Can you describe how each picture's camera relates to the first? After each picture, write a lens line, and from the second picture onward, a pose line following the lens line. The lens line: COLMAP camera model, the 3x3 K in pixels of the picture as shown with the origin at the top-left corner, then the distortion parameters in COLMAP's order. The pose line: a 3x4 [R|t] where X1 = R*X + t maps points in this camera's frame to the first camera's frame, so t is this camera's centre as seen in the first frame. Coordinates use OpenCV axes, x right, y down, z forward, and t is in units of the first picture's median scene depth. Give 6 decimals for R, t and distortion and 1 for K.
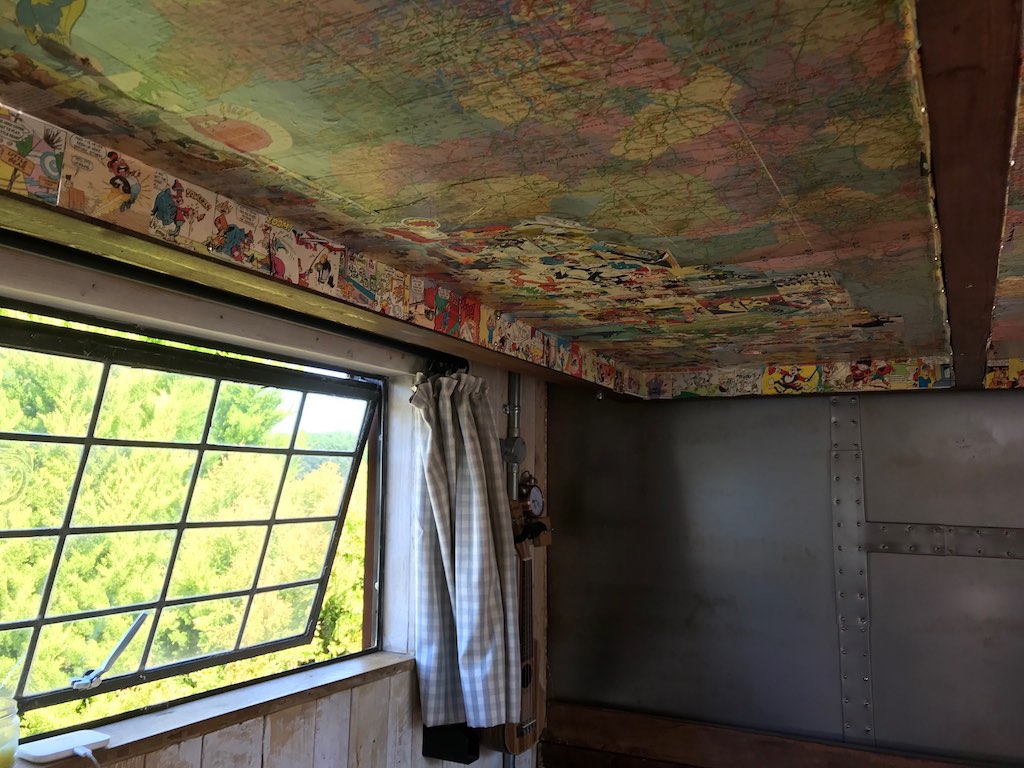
lens RADIAL K [[882.9, 0, 476.3], [0, 882.9, 349.8], [0, 0, 1]] dist [0.000637, -0.003061]
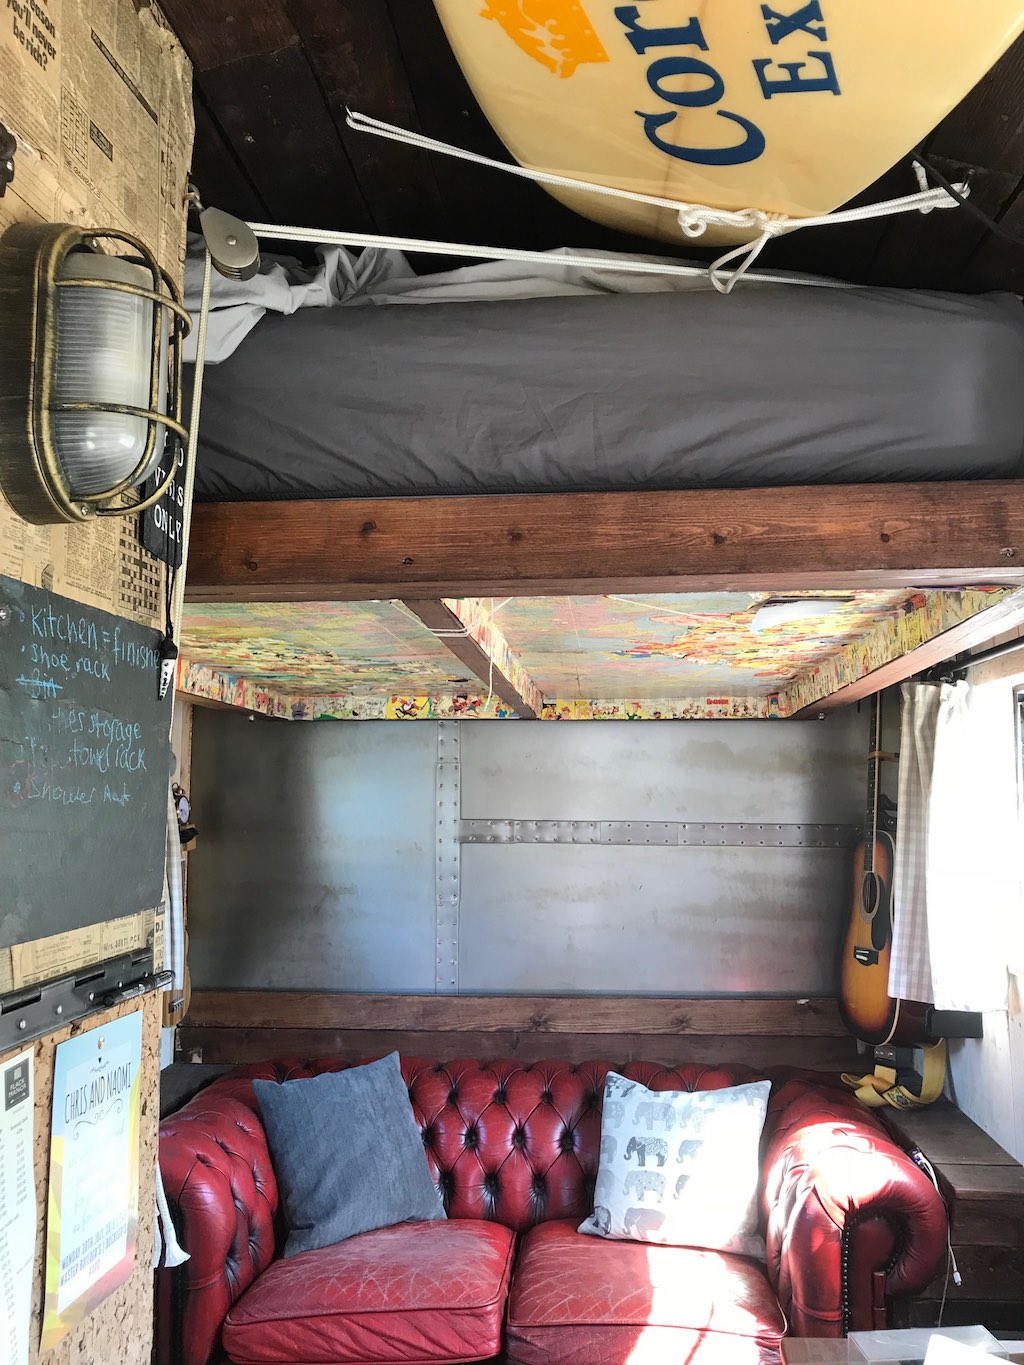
lens RADIAL K [[1097.6, 0, 502.6], [0, 1097.6, 685.2], [0, 0, 1]] dist [0.101995, -0.119253]
pose [[0.914438, 0.024330, 0.403993, -0.176224], [-0.047446, 0.997753, 0.047305, -0.090247], [-0.401934, -0.062426, 0.913538, -0.551120]]
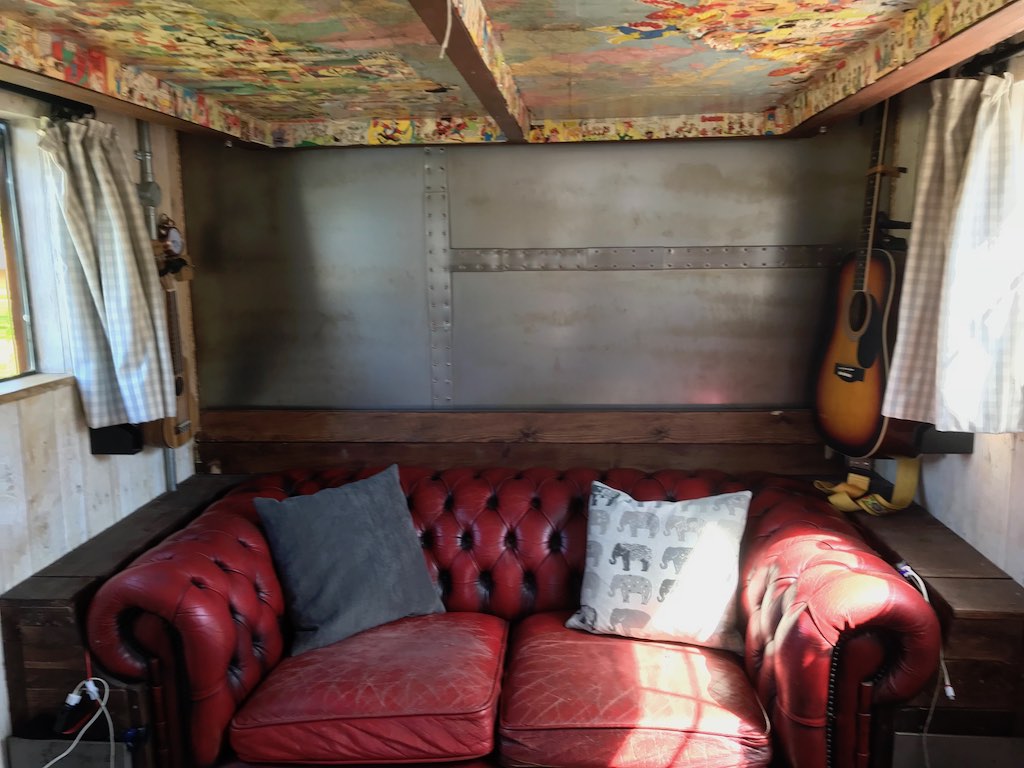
lens RADIAL K [[865.8, 0, 514.7], [0, 865.8, 378.1], [0, 0, 1]] dist [0.011574, 0.016944]
pose [[0.906086, -0.096912, 0.411845, -0.016124], [-0.036267, 0.952040, 0.303817, -0.014679], [-0.421537, -0.290220, 0.859115, -0.224657]]
